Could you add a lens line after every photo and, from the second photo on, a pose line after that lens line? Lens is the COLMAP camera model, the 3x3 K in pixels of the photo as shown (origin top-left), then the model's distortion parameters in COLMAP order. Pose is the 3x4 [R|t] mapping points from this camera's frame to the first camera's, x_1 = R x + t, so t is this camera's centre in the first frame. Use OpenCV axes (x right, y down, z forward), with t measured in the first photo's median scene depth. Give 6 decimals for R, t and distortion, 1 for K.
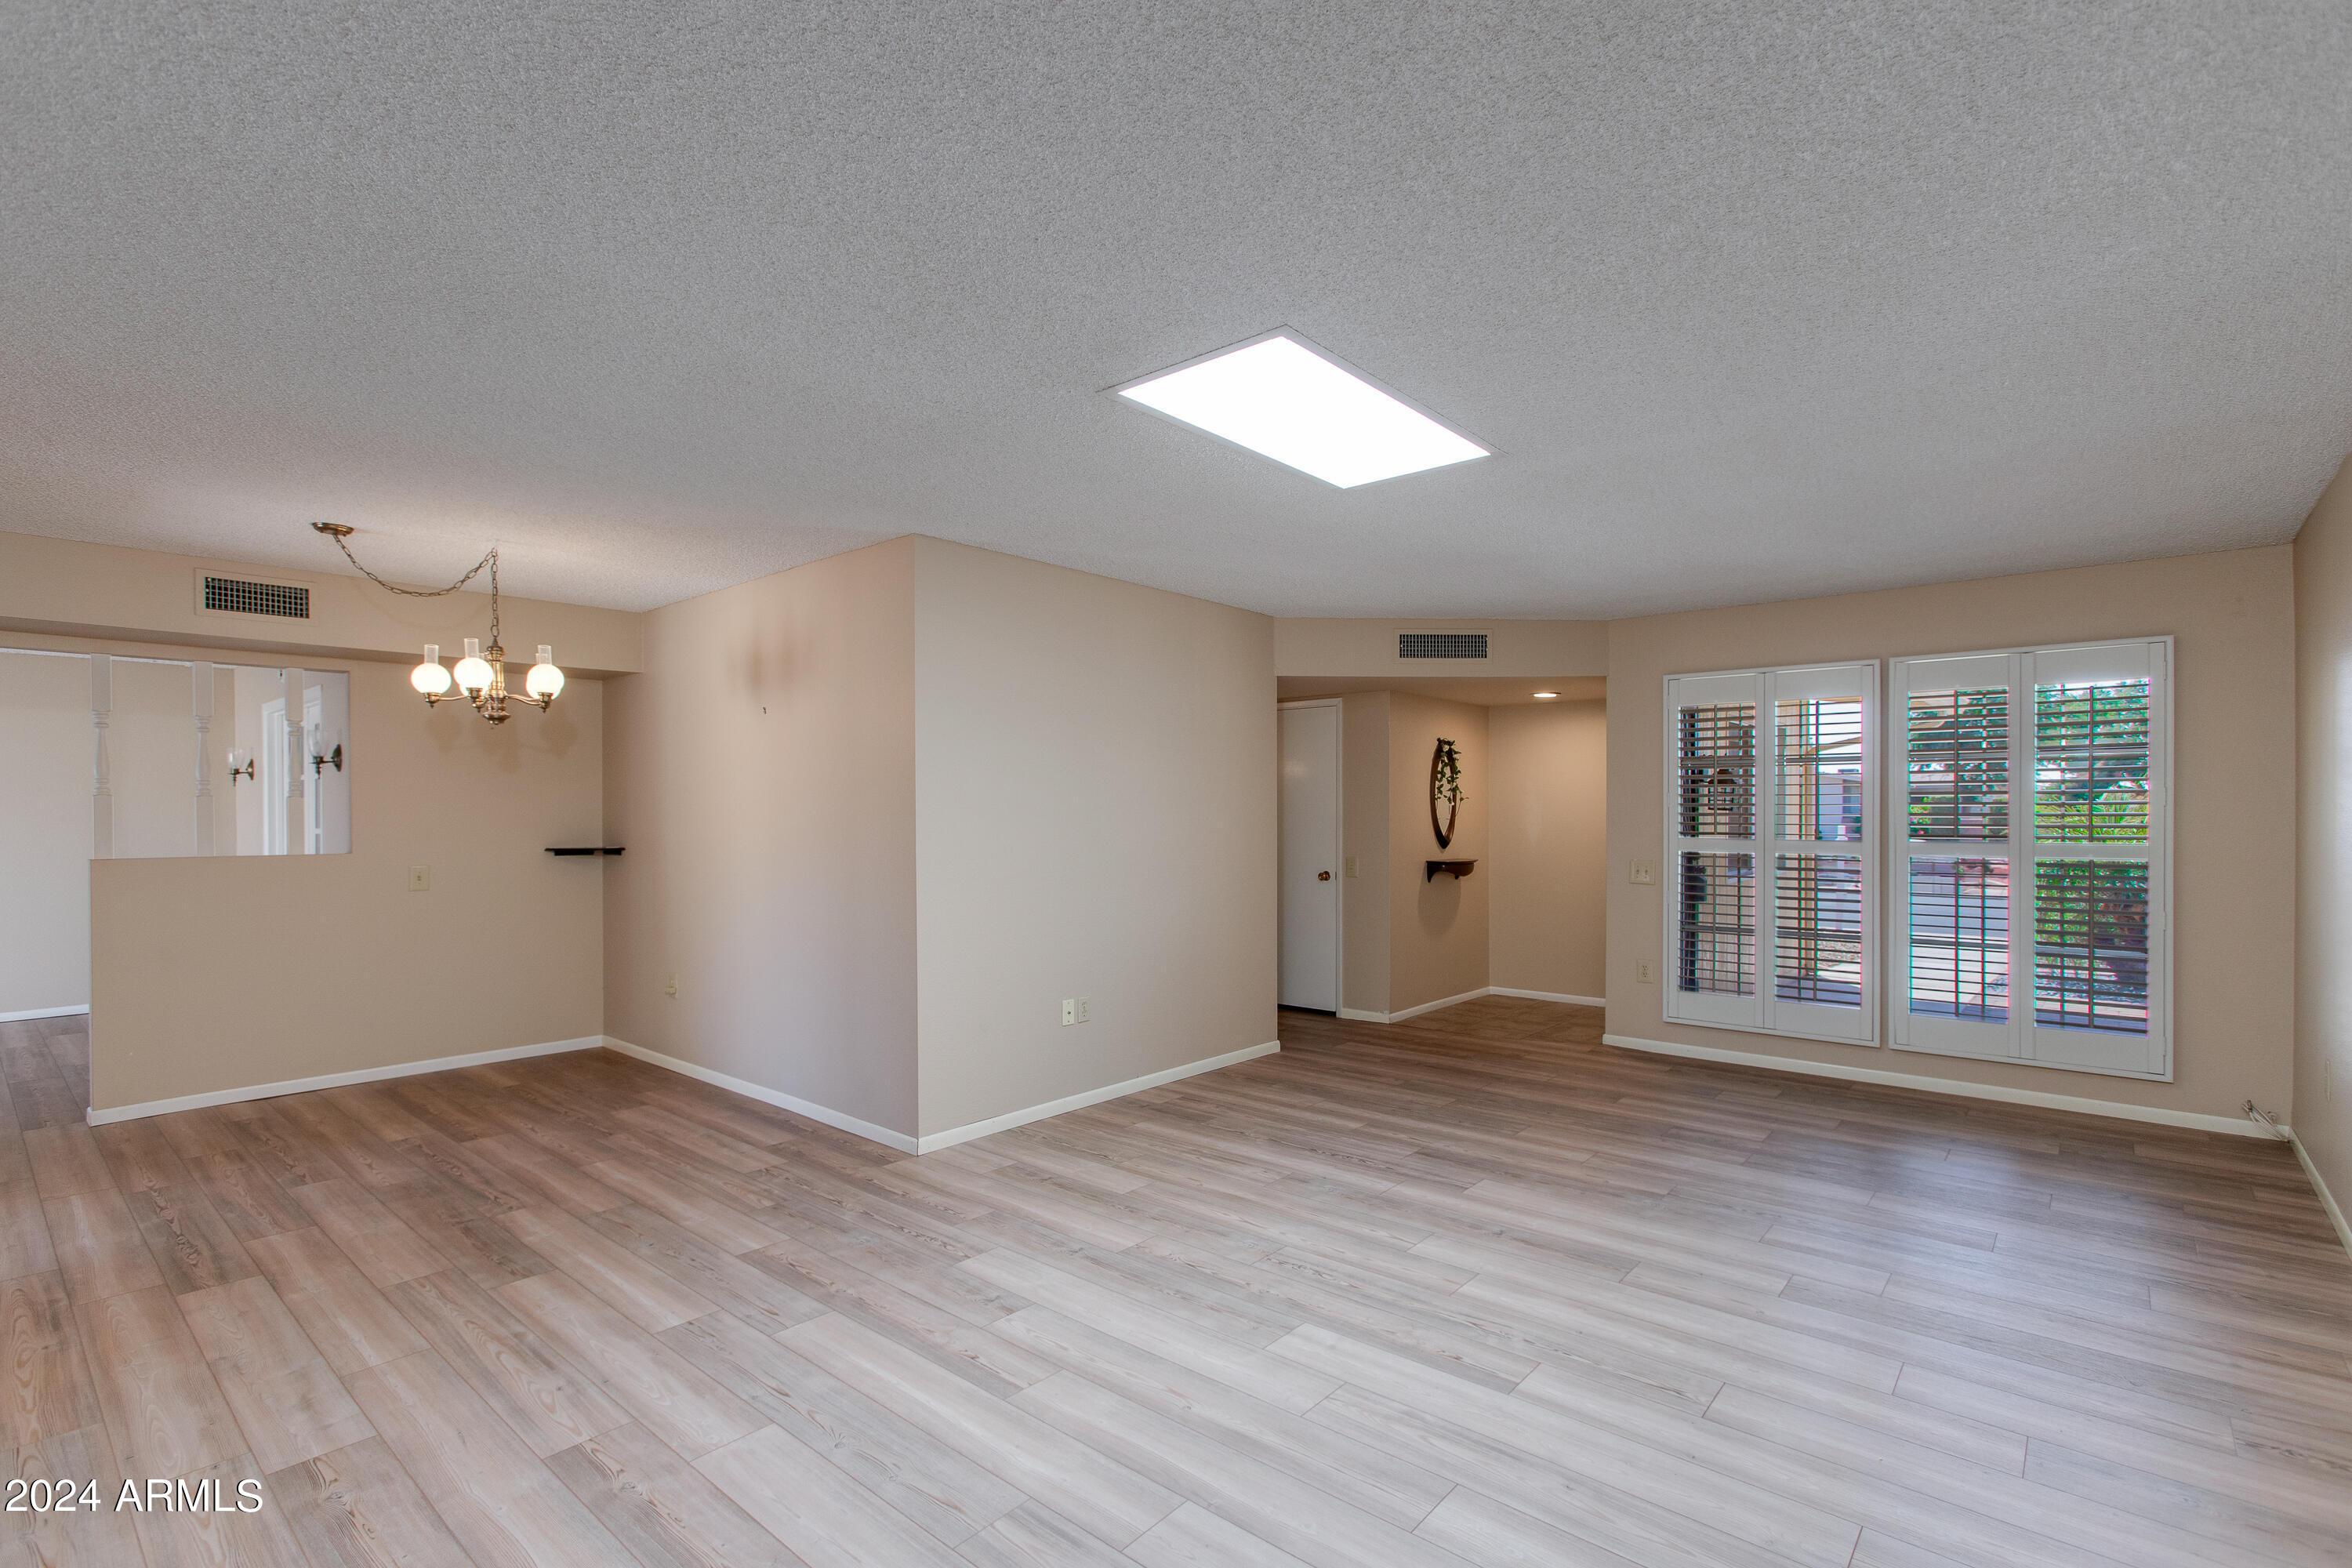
lens RADIAL K [[1082.3, 0, 1163.4], [0, 1082.3, 810.1], [0, 0, 1]] dist [-0.003485, -0.001436]
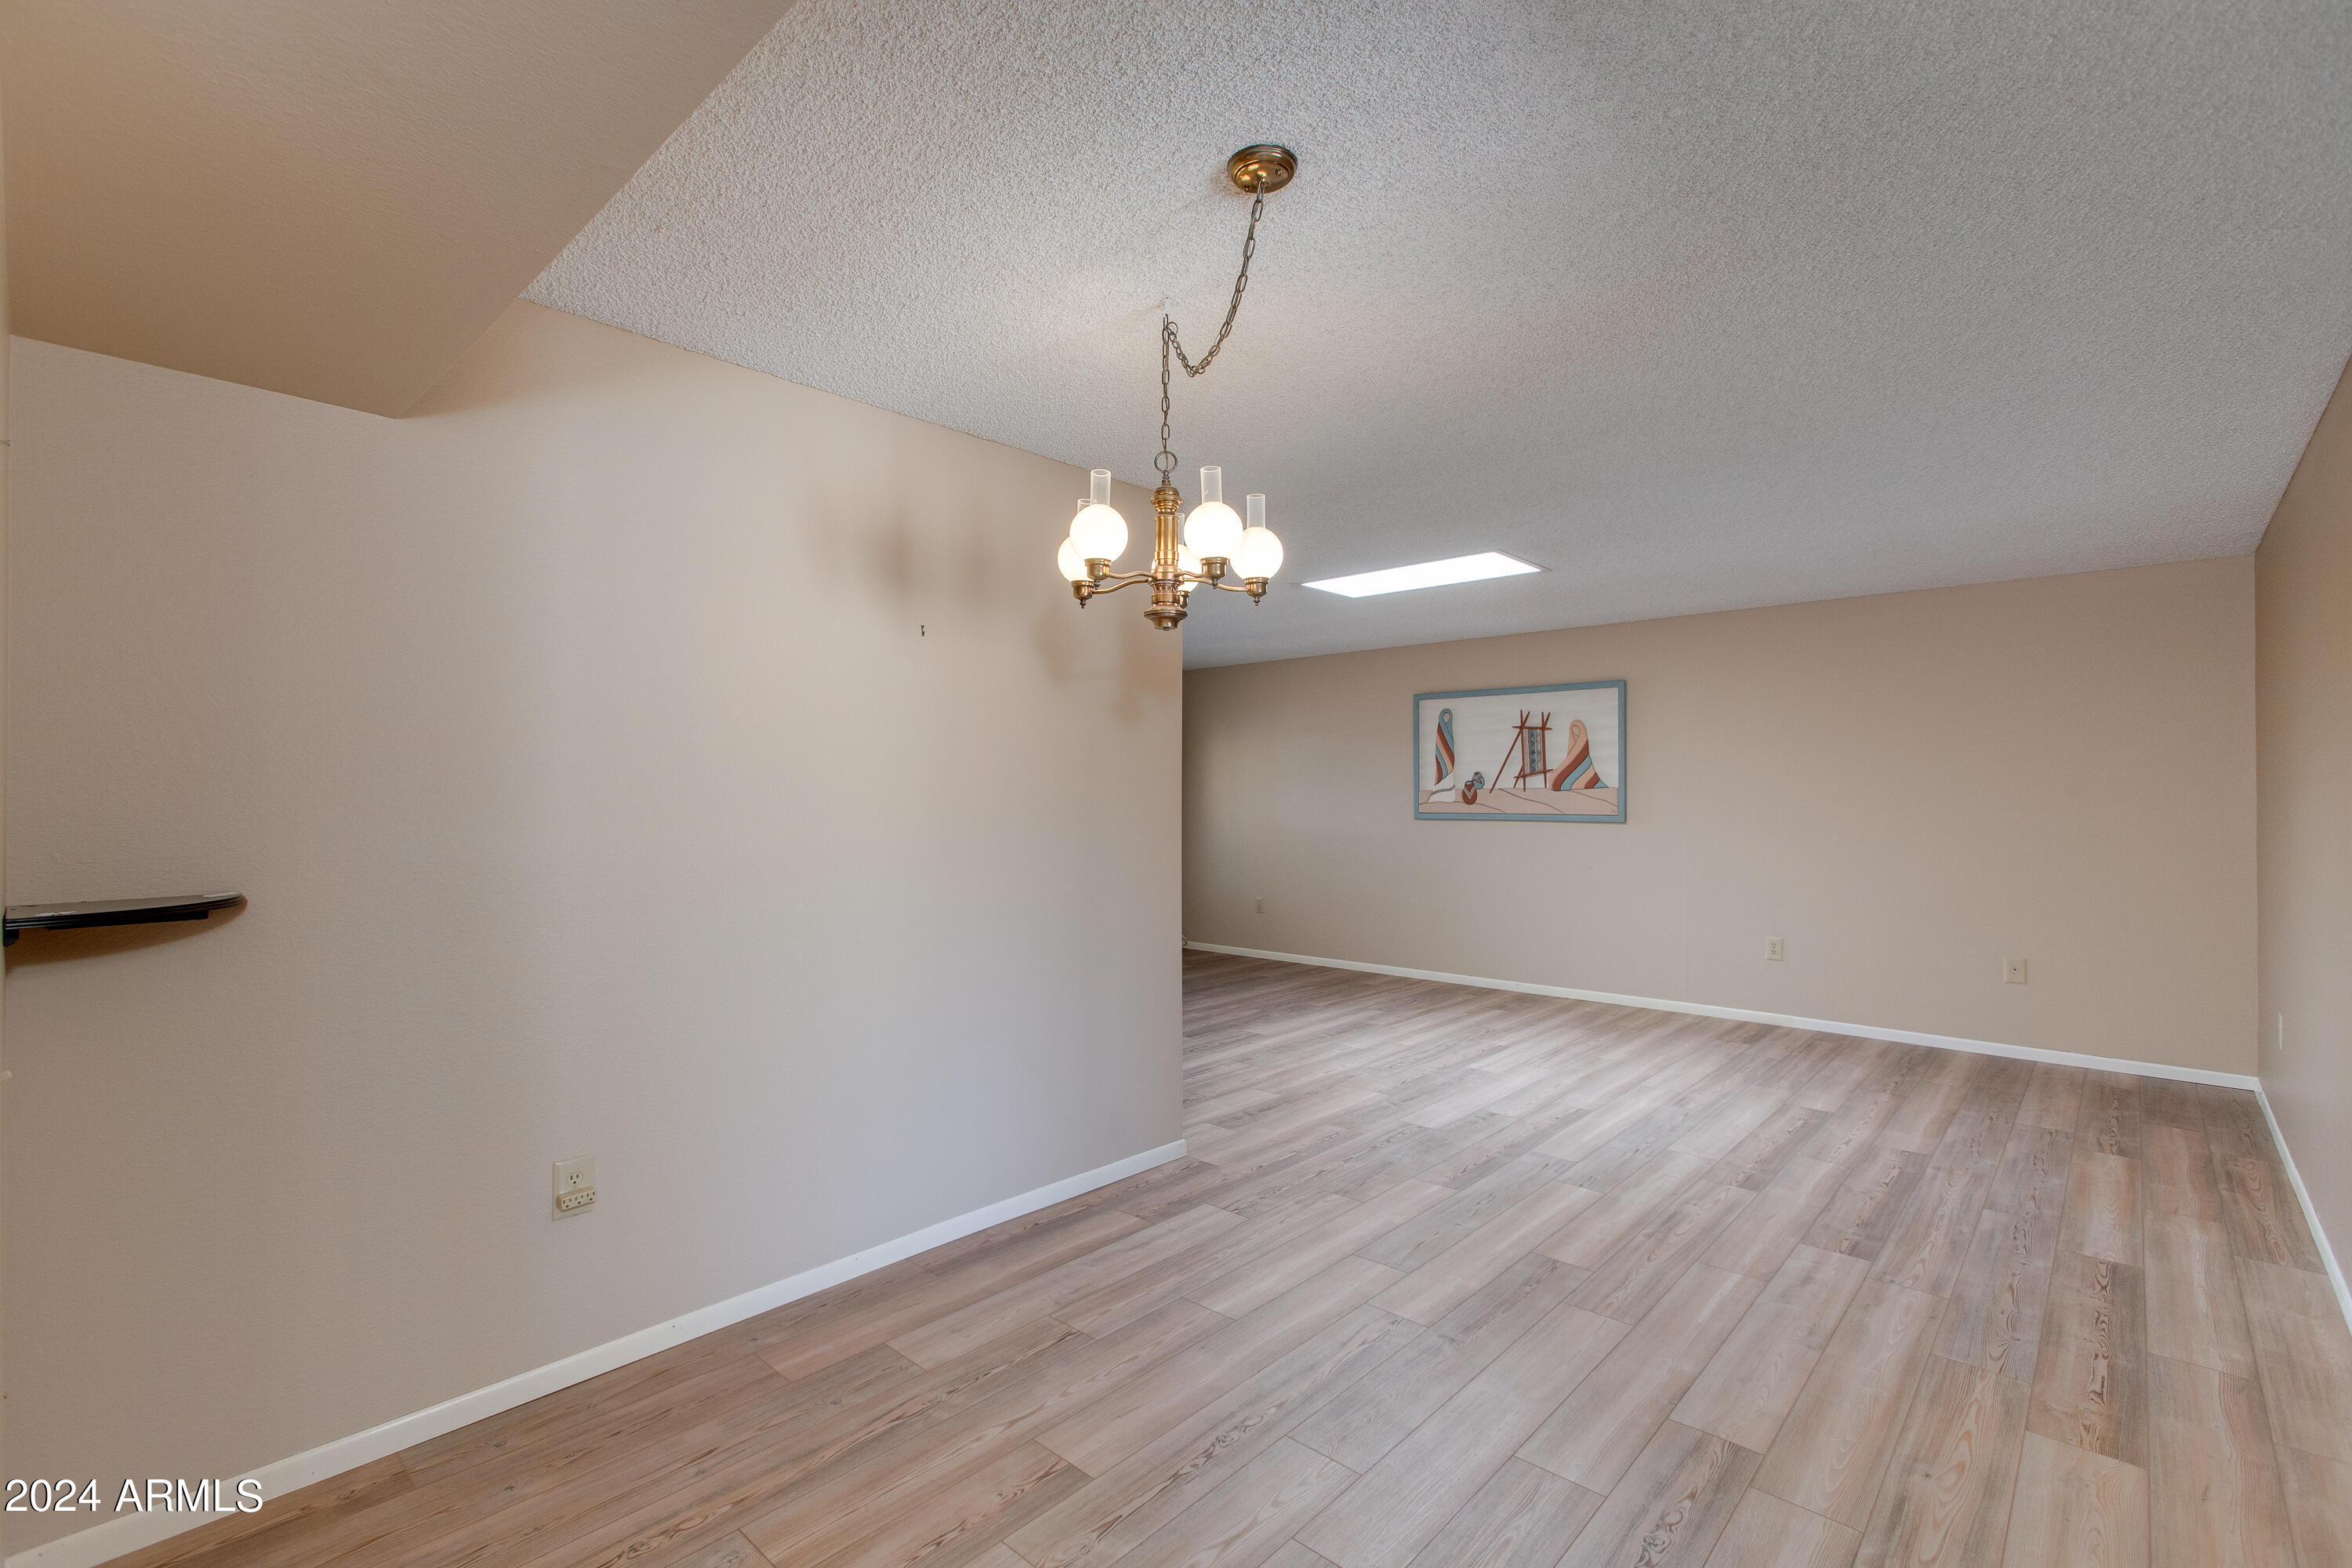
lens RADIAL K [[1047.8, 0, 1176.0], [0, 1047.8, 784.0], [0, 0, 1]] dist [0.000989, 0.000501]
pose [[0.023831, 0.011618, 0.999648, -1.608880], [-0.003750, 0.999926, -0.011532, -0.007562], [-0.999709, -0.003474, 0.023873, 1.346468]]
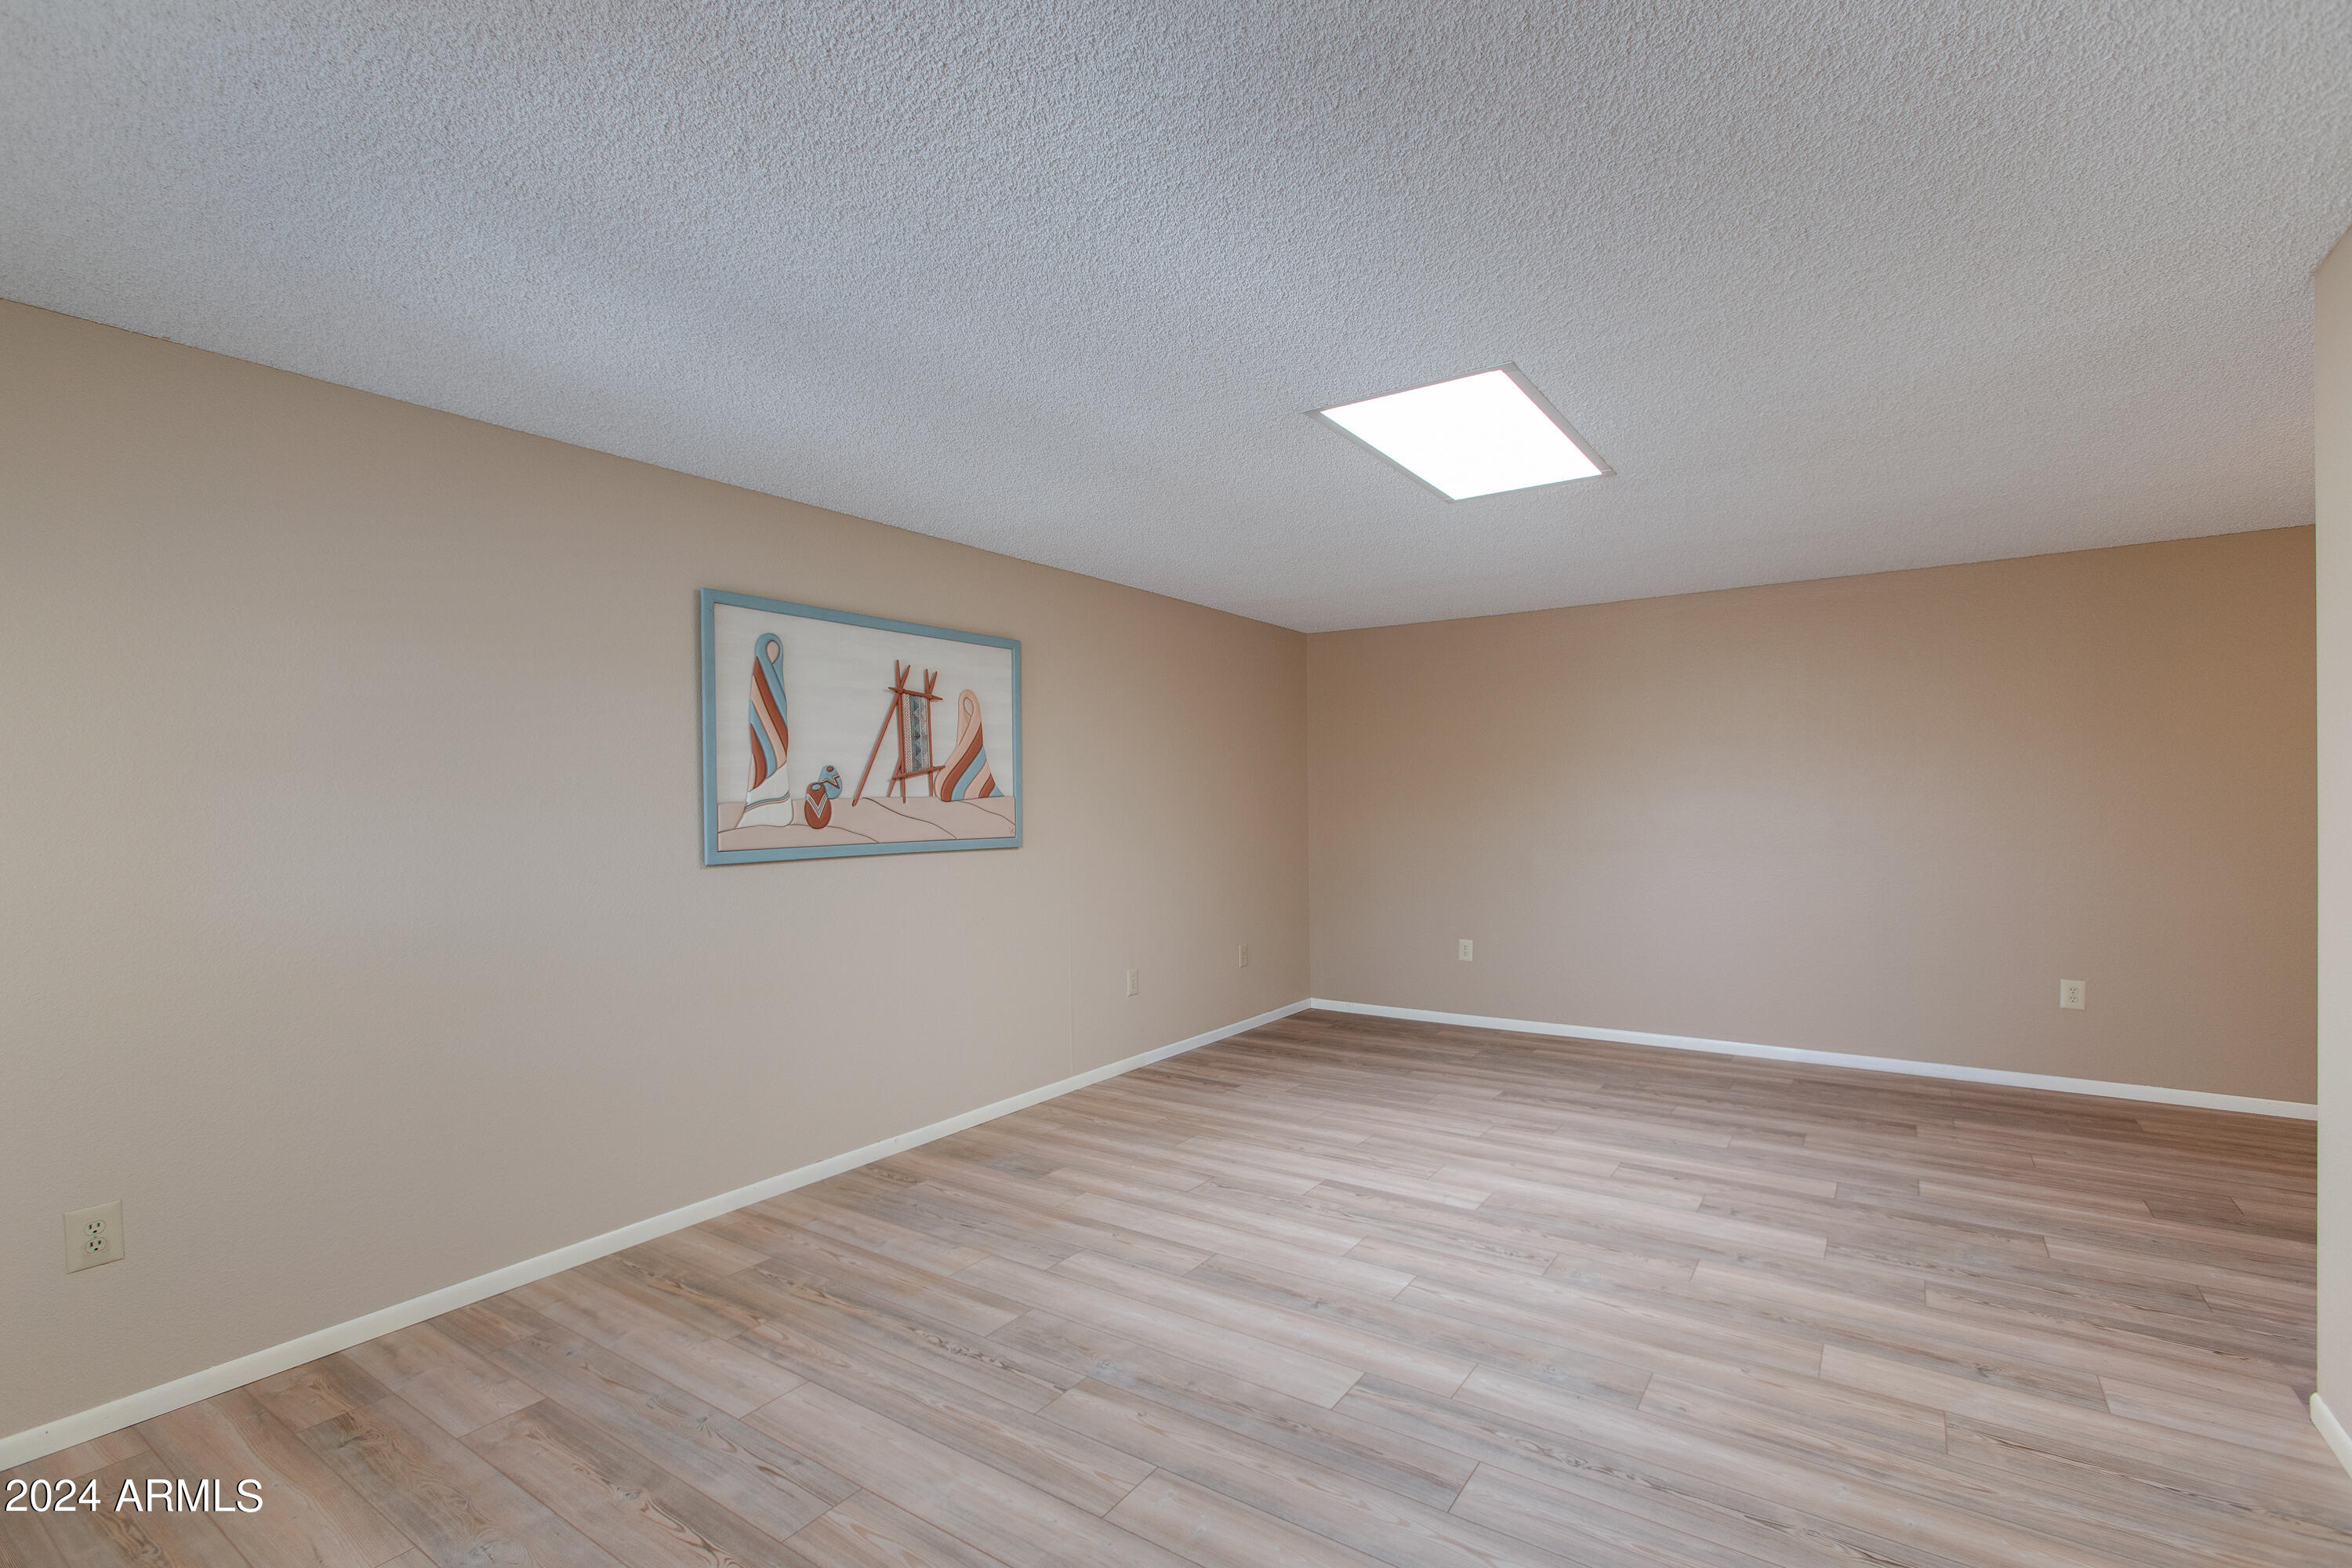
lens RADIAL K [[1078.6, 0, 1172.5], [0, 1078.6, 811.1], [0, 0, 1]] dist [0.019106, 0.000601]
pose [[-0.992782, 0.014836, -0.119015, 0.581369], [0.014300, 0.999883, 0.005363, -0.012661], [0.119081, 0.003623, -0.992878, 2.045156]]
